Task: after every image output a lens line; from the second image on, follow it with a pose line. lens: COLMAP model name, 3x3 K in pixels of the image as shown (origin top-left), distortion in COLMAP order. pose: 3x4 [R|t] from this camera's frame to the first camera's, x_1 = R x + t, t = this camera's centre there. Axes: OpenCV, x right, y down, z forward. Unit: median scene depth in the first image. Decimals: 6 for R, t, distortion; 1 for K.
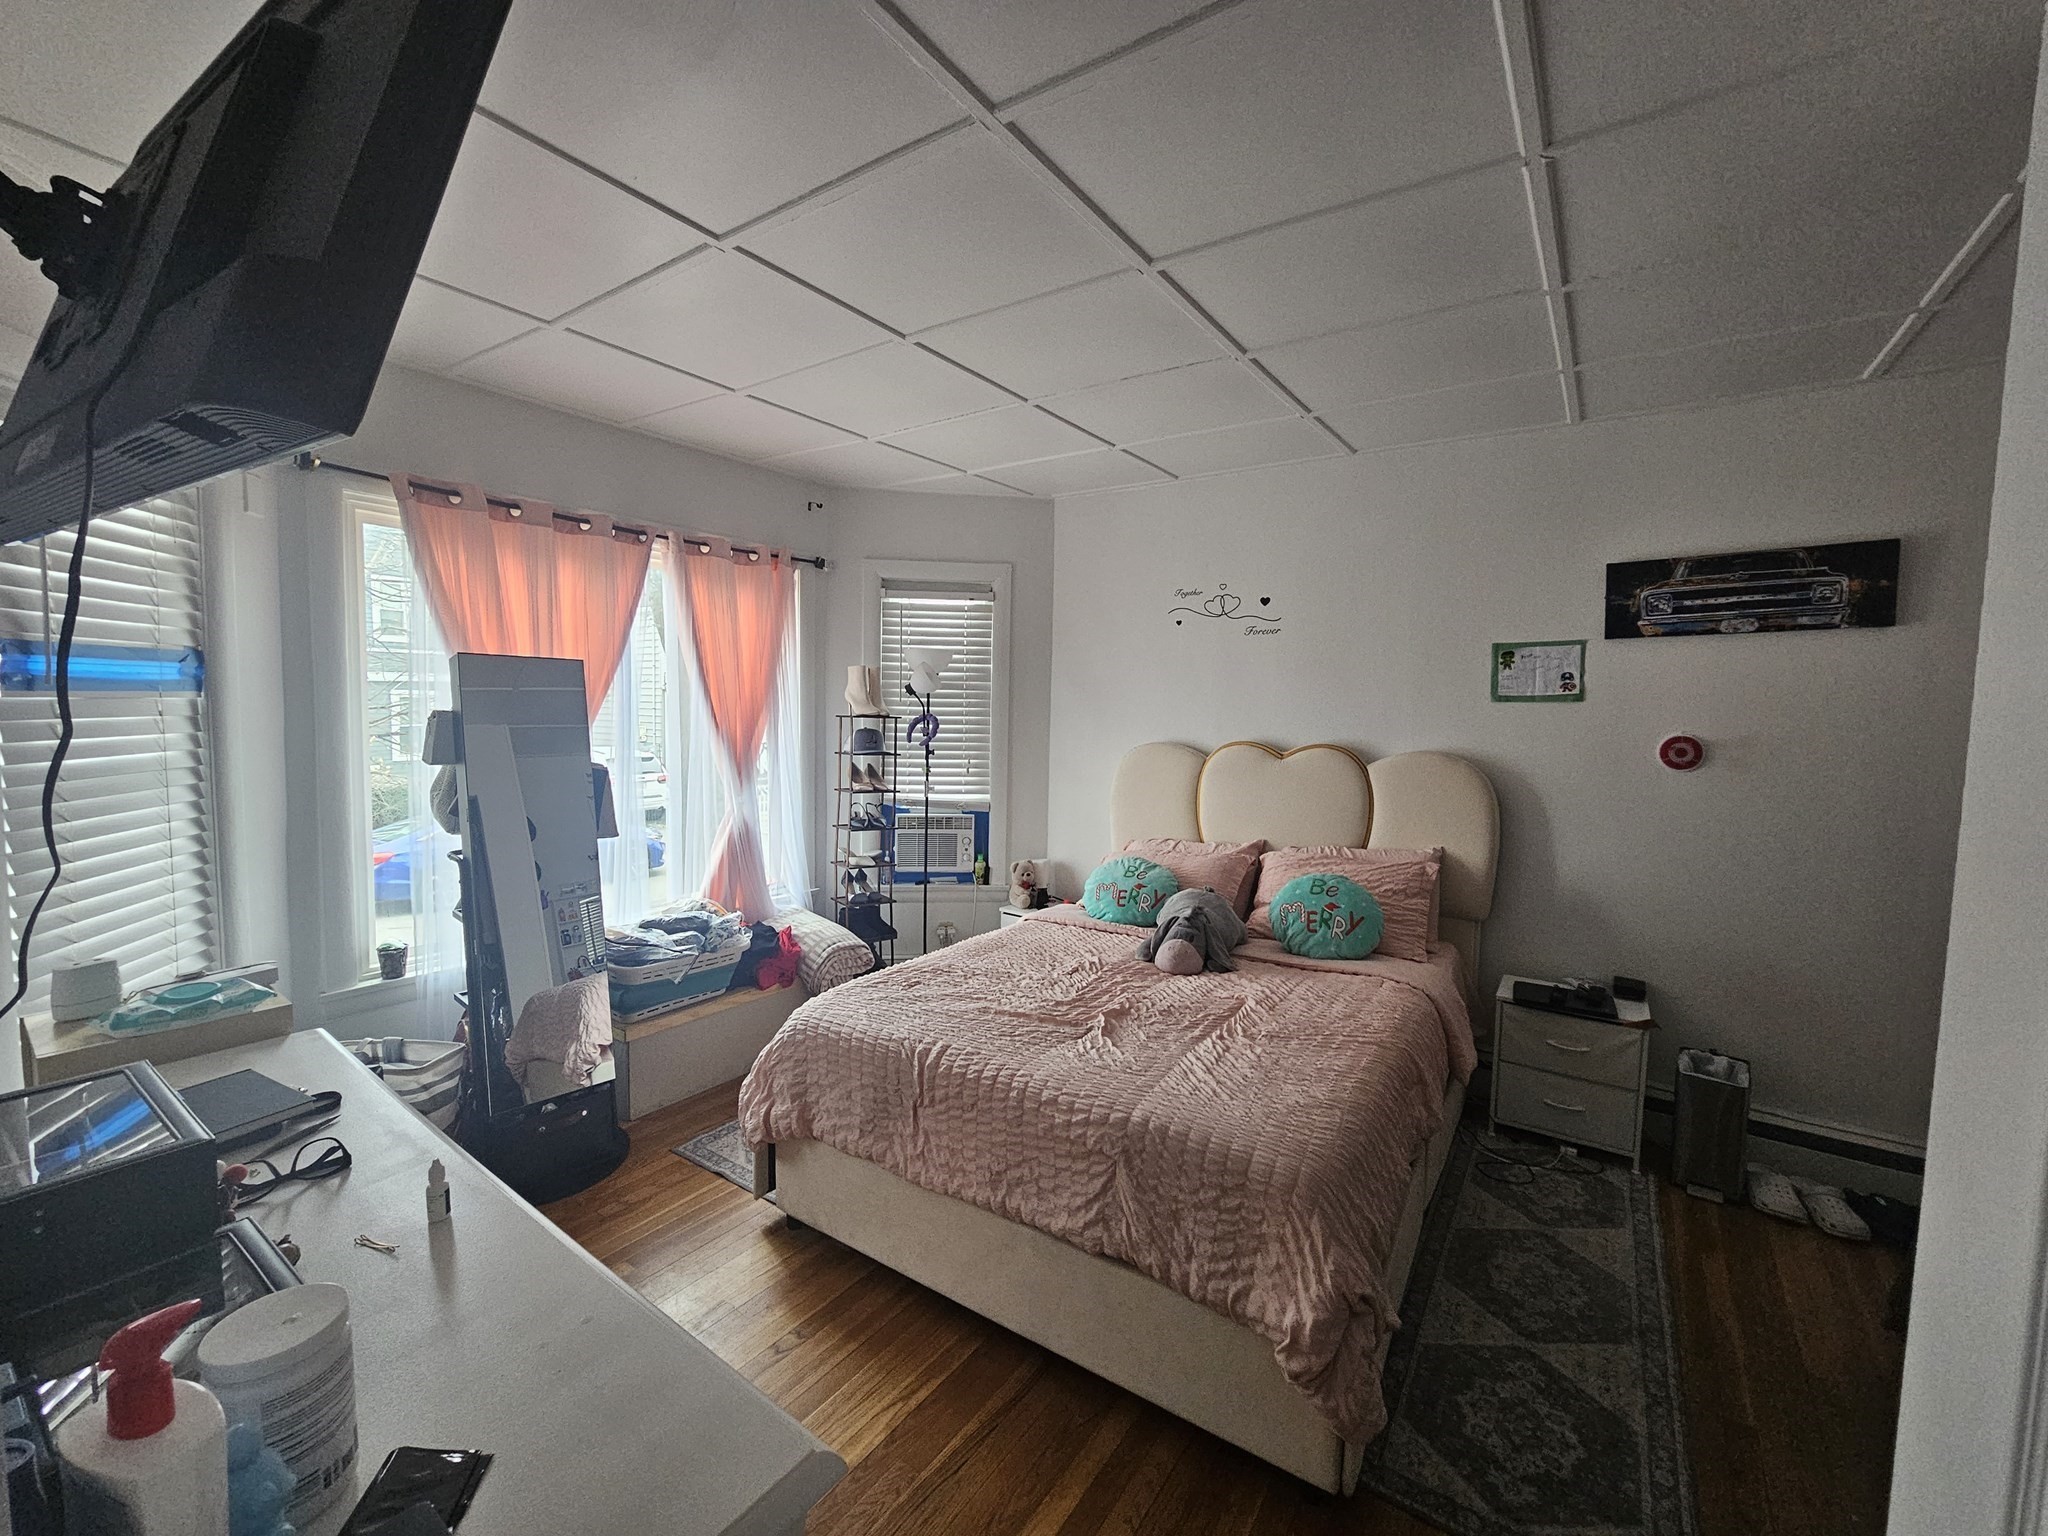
lens RADIAL K [[849.7, 0, 1018.3], [0, 849.7, 767.5], [0, 0, 1]] dist [-0.004796, 0.002059]
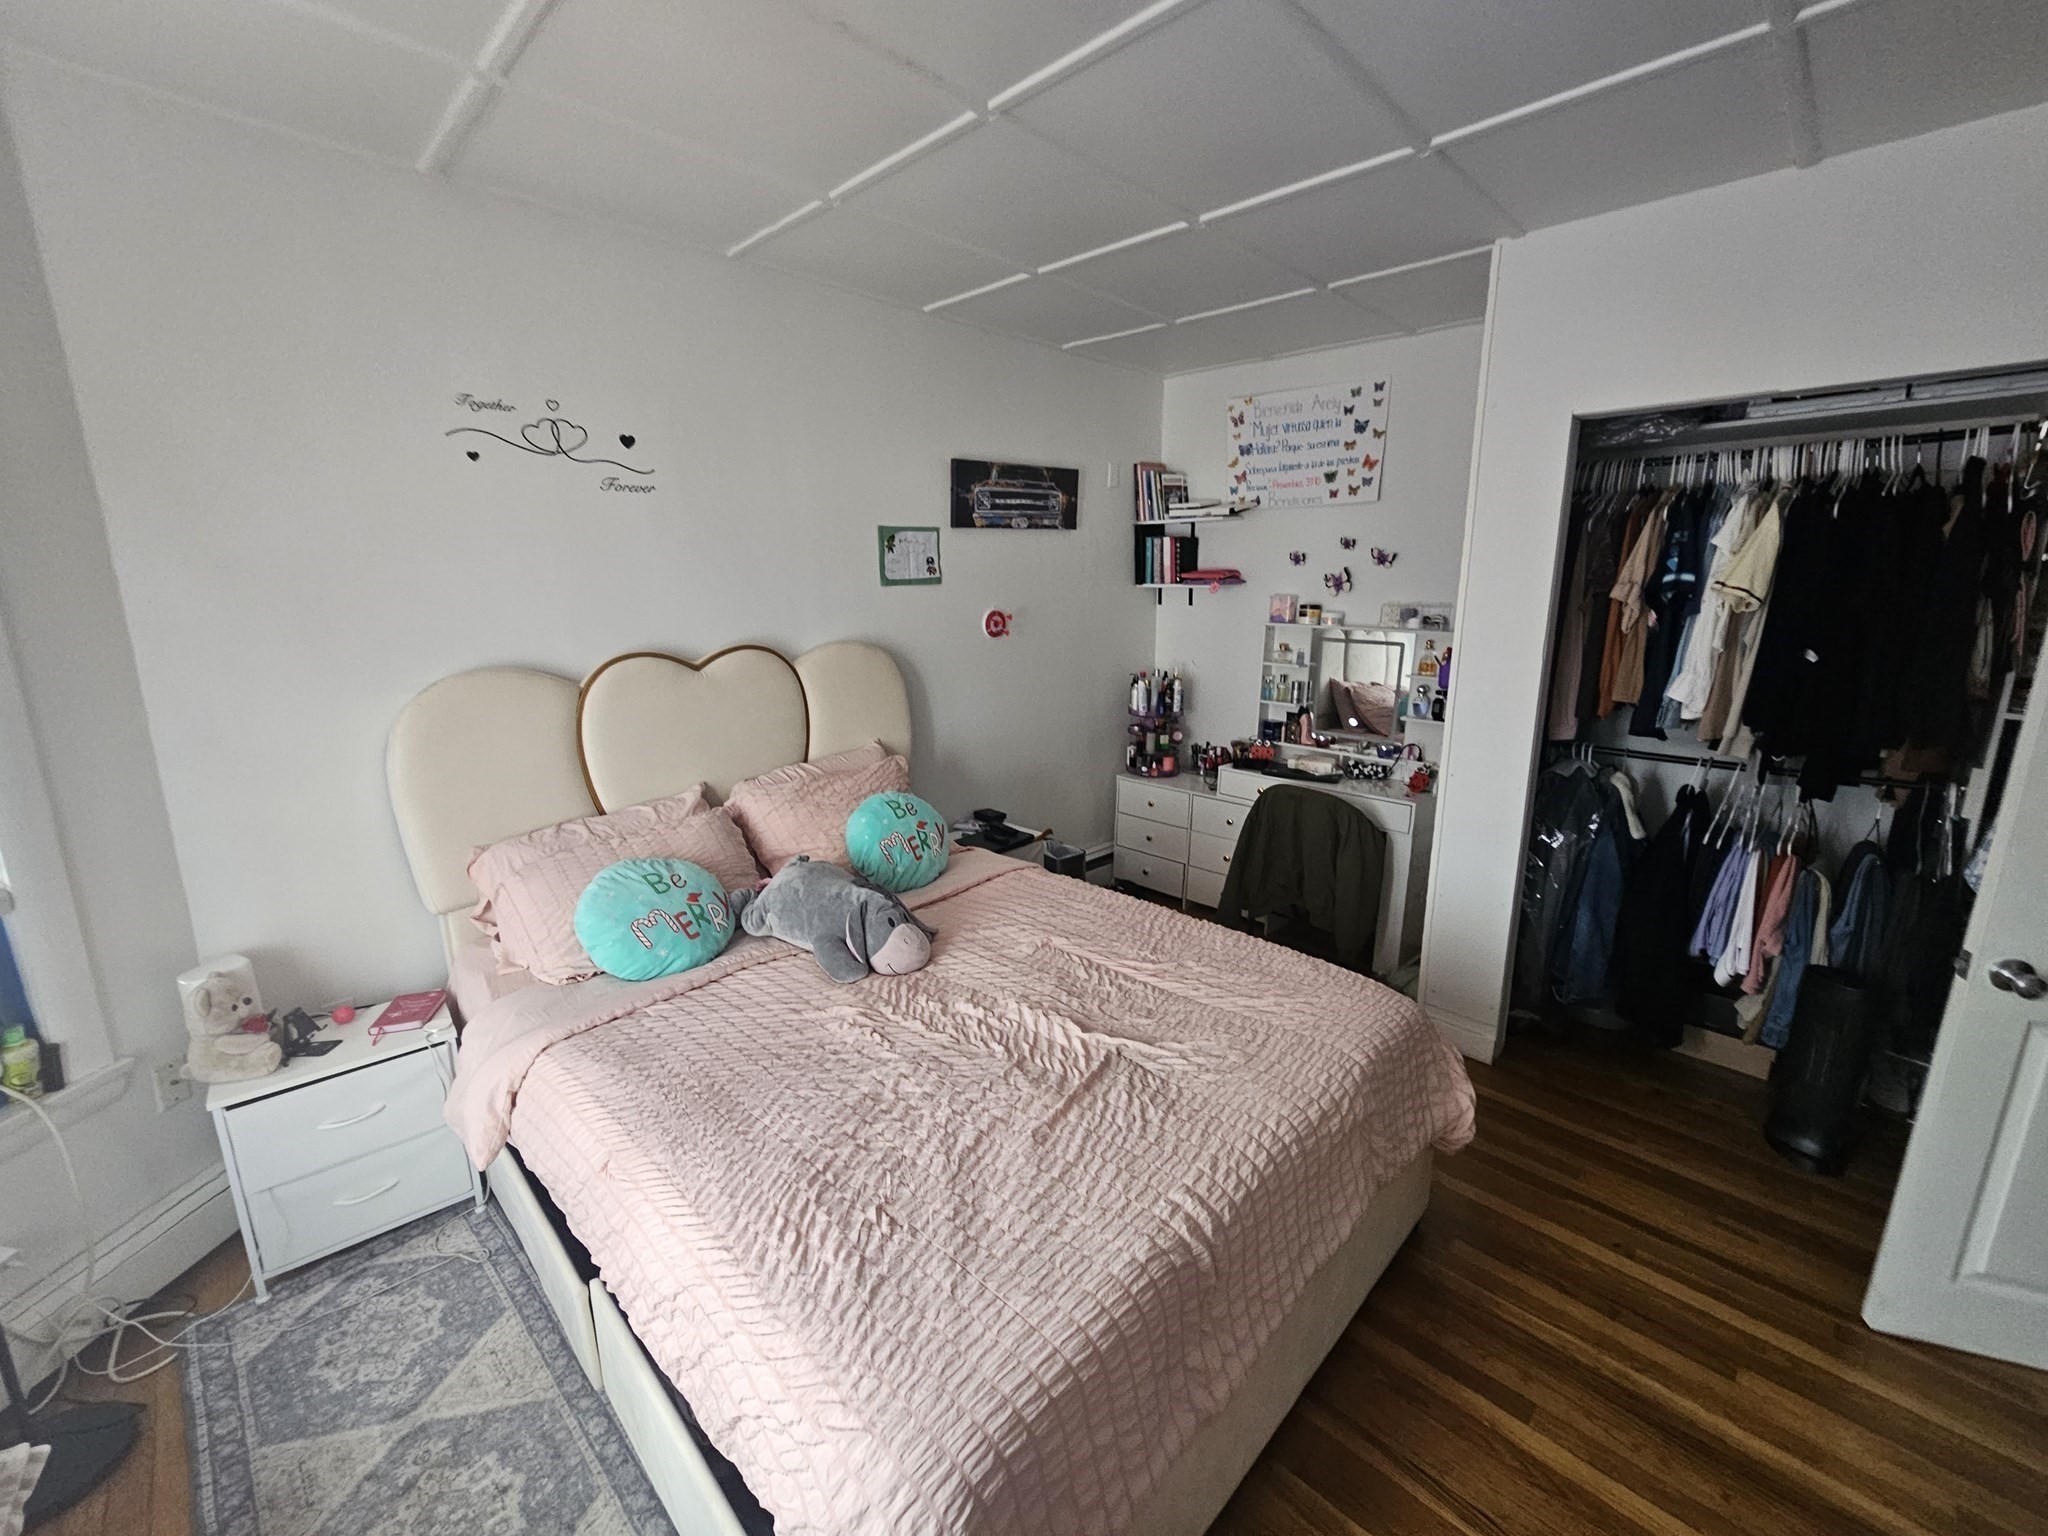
lens RADIAL K [[849.7, 0, 1021.8], [0, 849.7, 764.7], [0, 0, 1]] dist [-0.004796, 0.002059]
pose [[0.162061, -0.230131, 0.959571, -0.442733], [0.080430, 0.972270, 0.219593, -0.083291], [-0.983497, 0.041591, 0.176076, 0.707508]]
